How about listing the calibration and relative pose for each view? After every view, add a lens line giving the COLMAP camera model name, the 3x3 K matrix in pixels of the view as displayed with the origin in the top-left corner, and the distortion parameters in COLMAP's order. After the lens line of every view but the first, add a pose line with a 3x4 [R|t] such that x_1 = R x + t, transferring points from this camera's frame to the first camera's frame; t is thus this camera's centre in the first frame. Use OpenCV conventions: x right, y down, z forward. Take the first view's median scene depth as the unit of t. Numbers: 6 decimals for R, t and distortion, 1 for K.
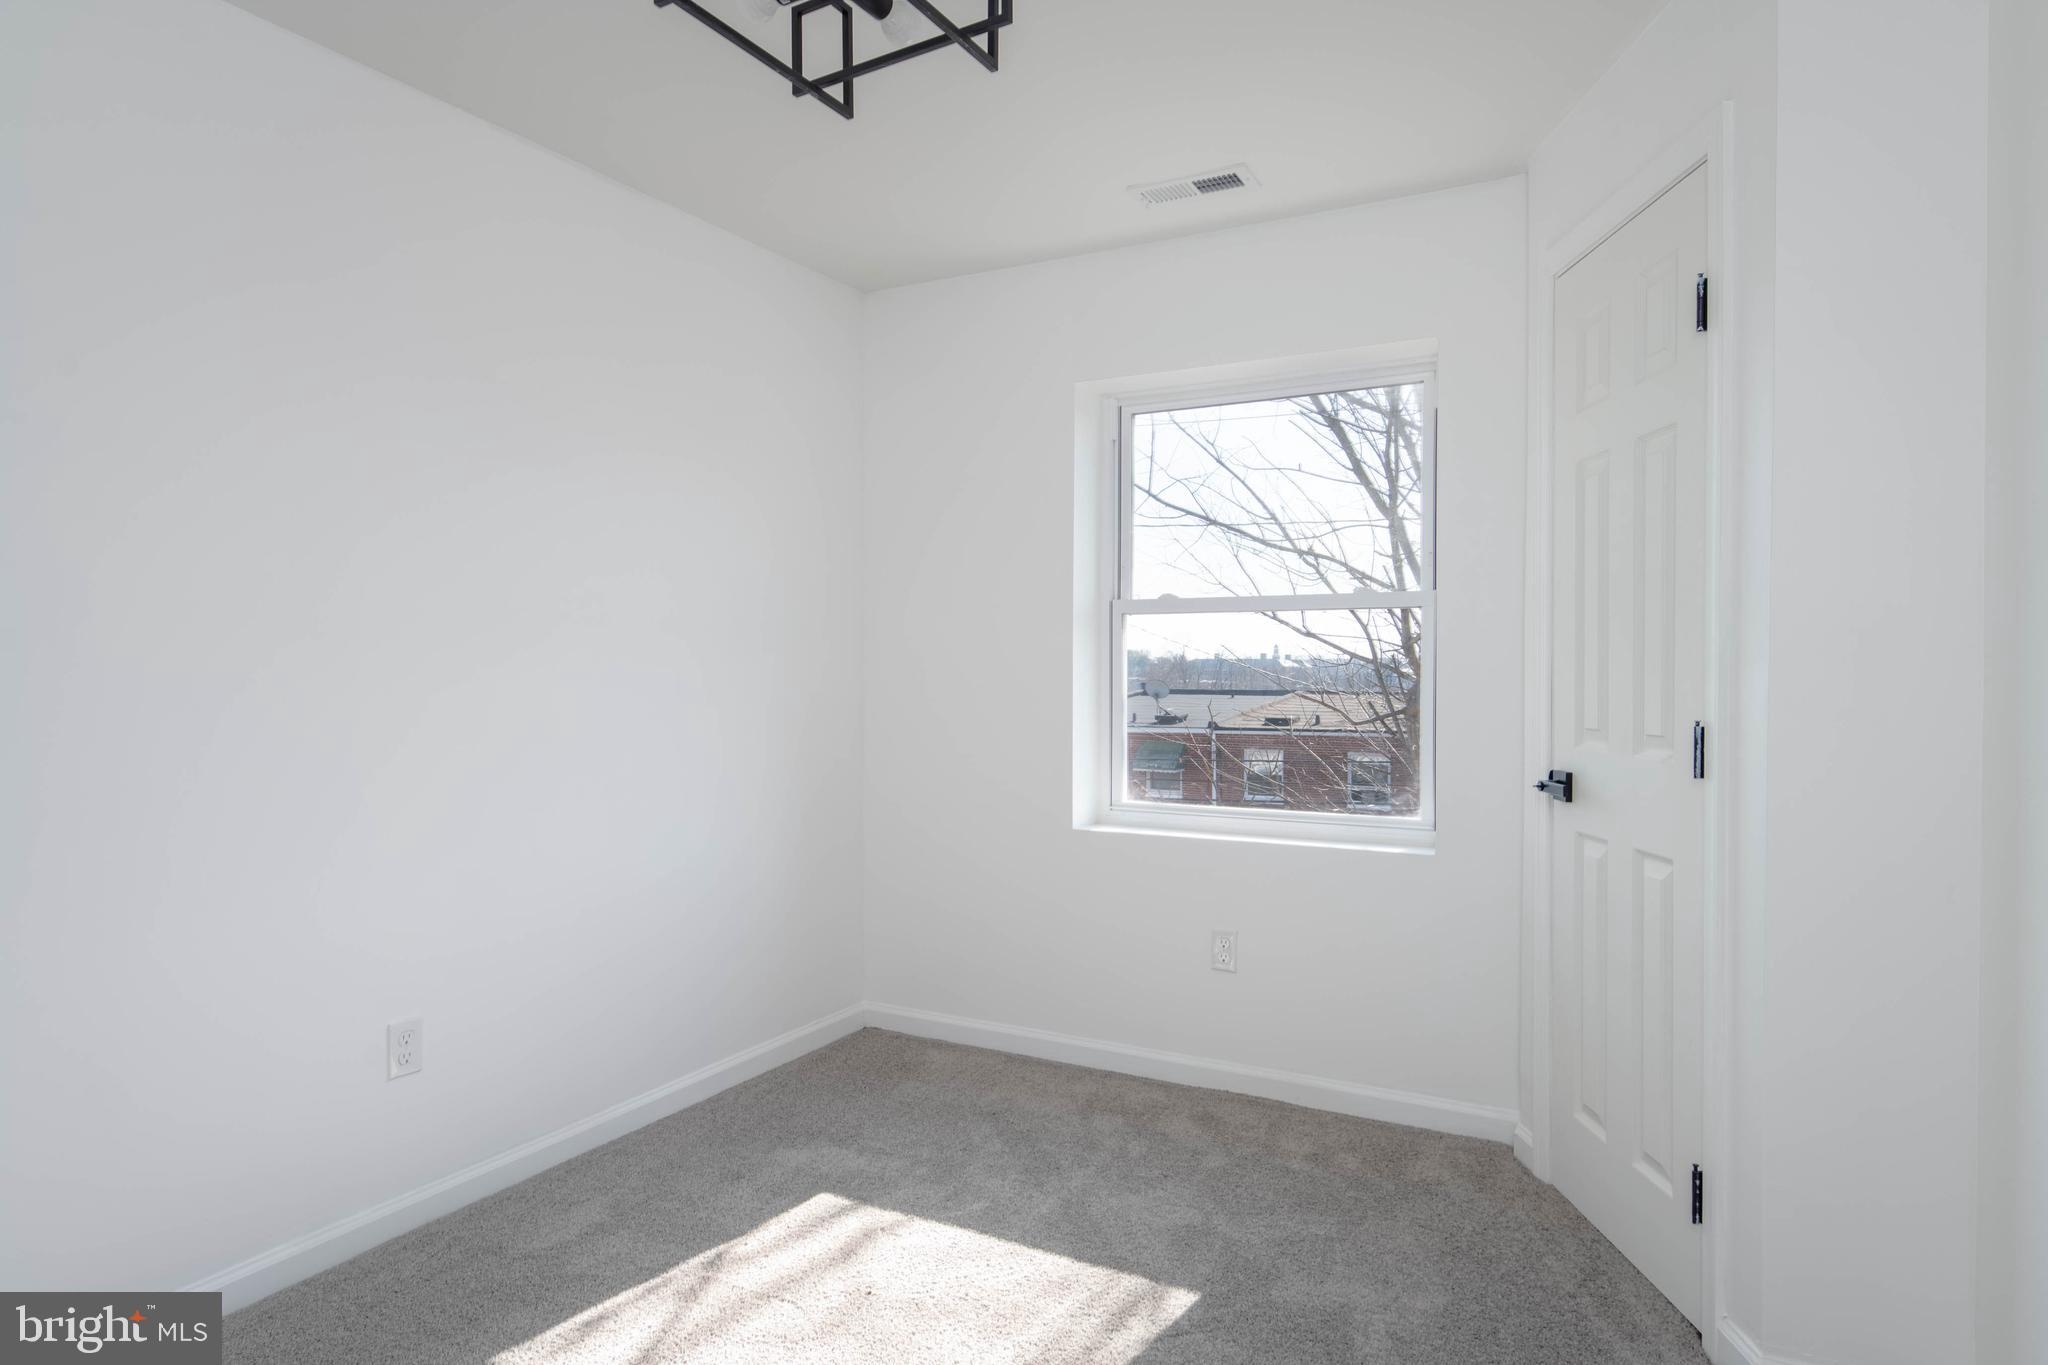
lens RADIAL K [[1174.7, 0, 1024.7], [0, 1174.7, 686.9], [0, 0, 1]] dist [0.019578, 0.001215]
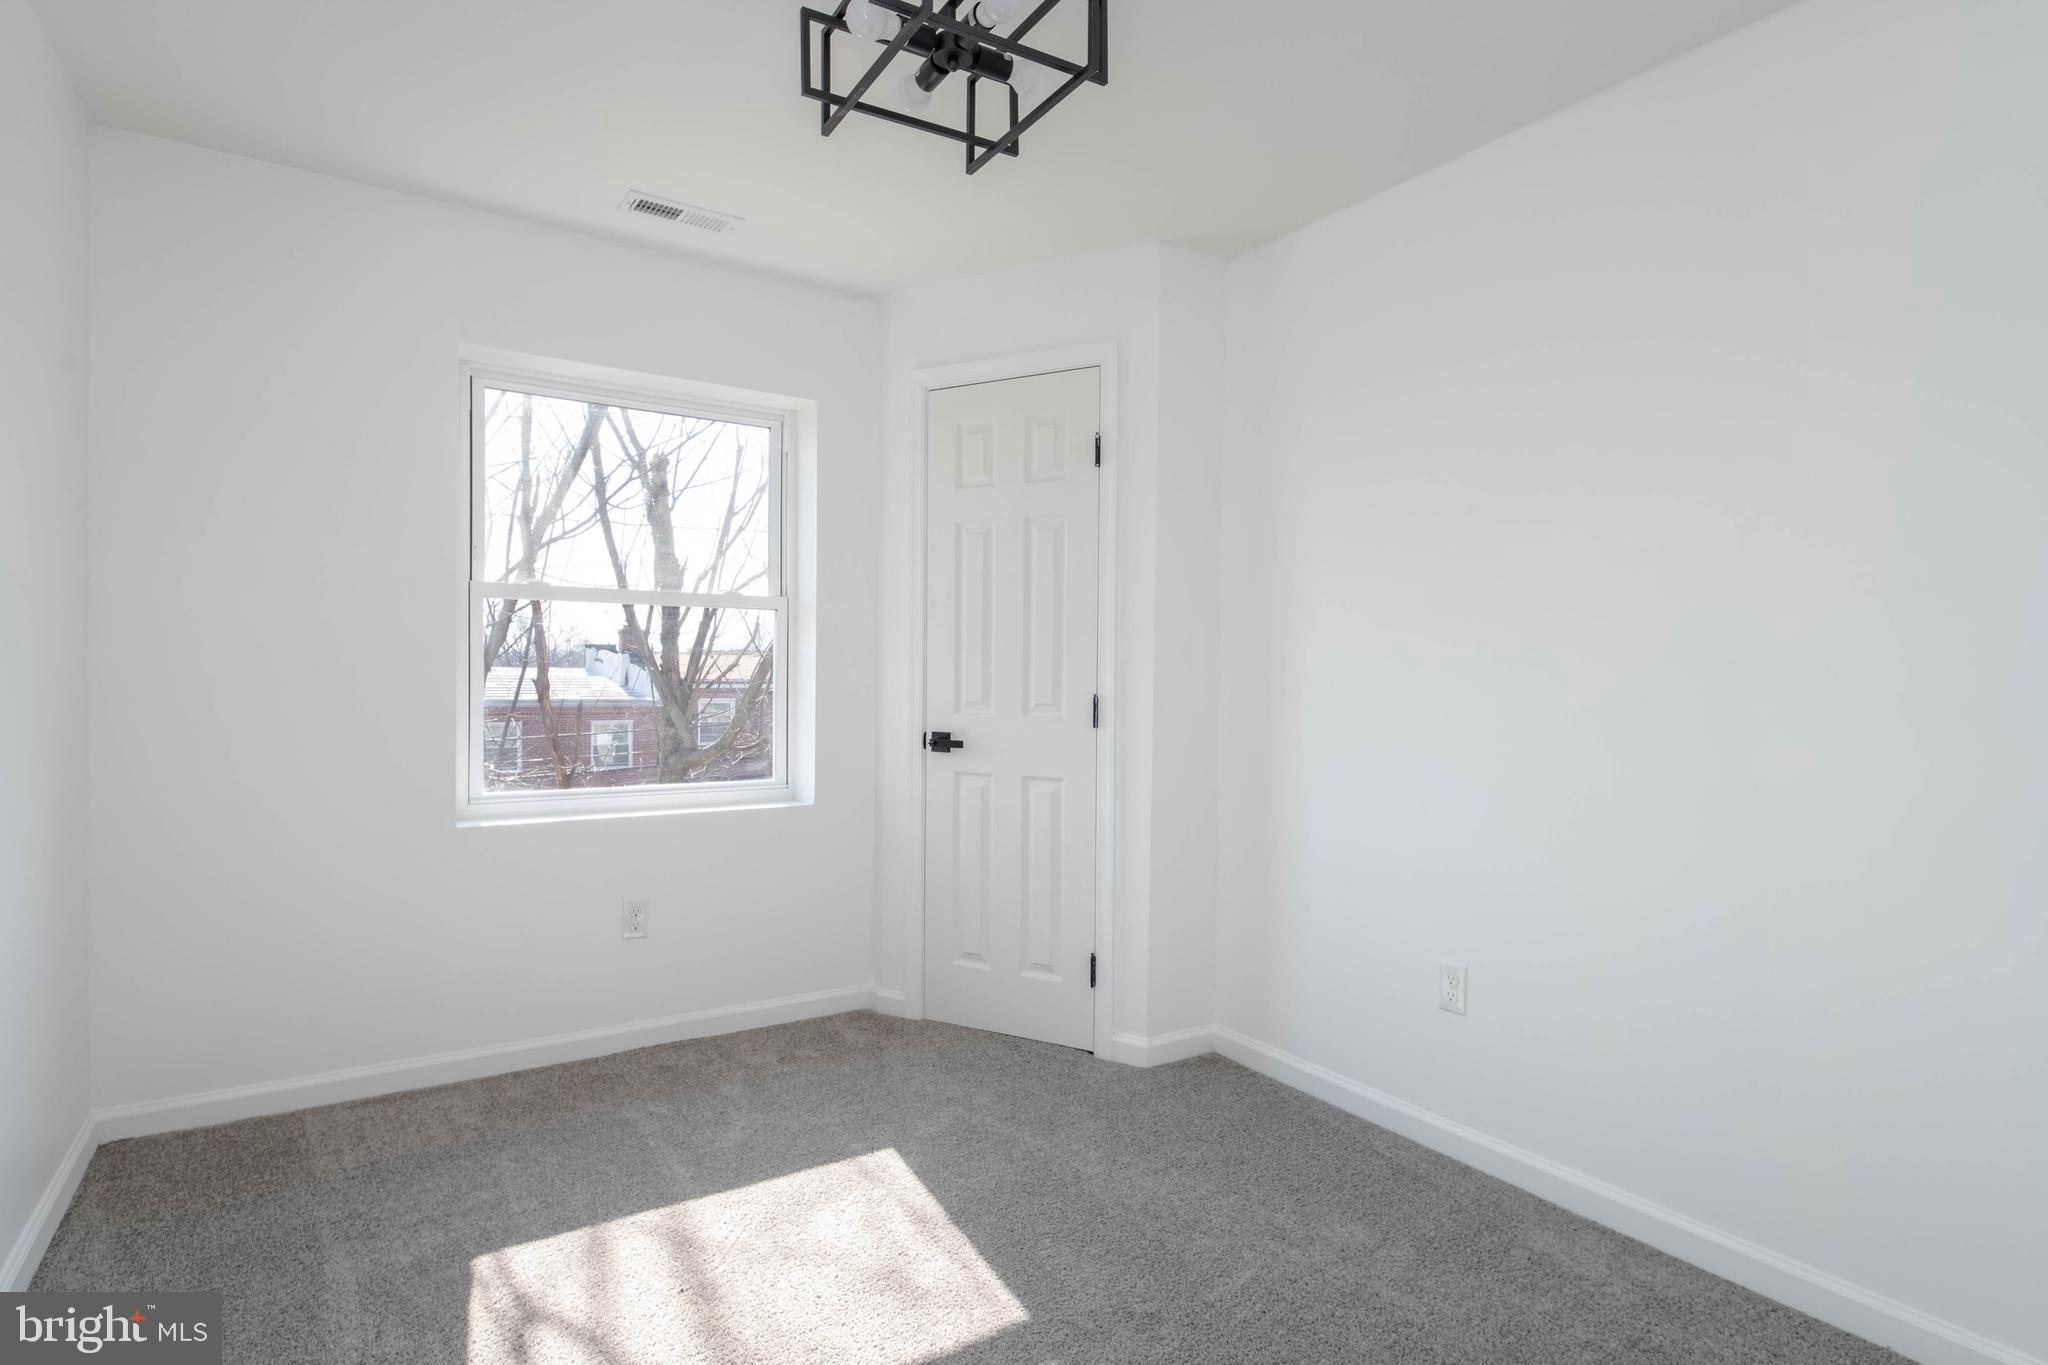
lens RADIAL K [[1085.8, 0, 1017.7], [0, 1085.8, 682.6], [0, 0, 1]] dist [0.010225, -0.003879]
pose [[0.471989, -0.006232, 0.881582, -0.619822], [-0.000394, 0.999973, 0.007279, 0.000731], [-0.881604, -0.003783, 0.471974, 0.256591]]
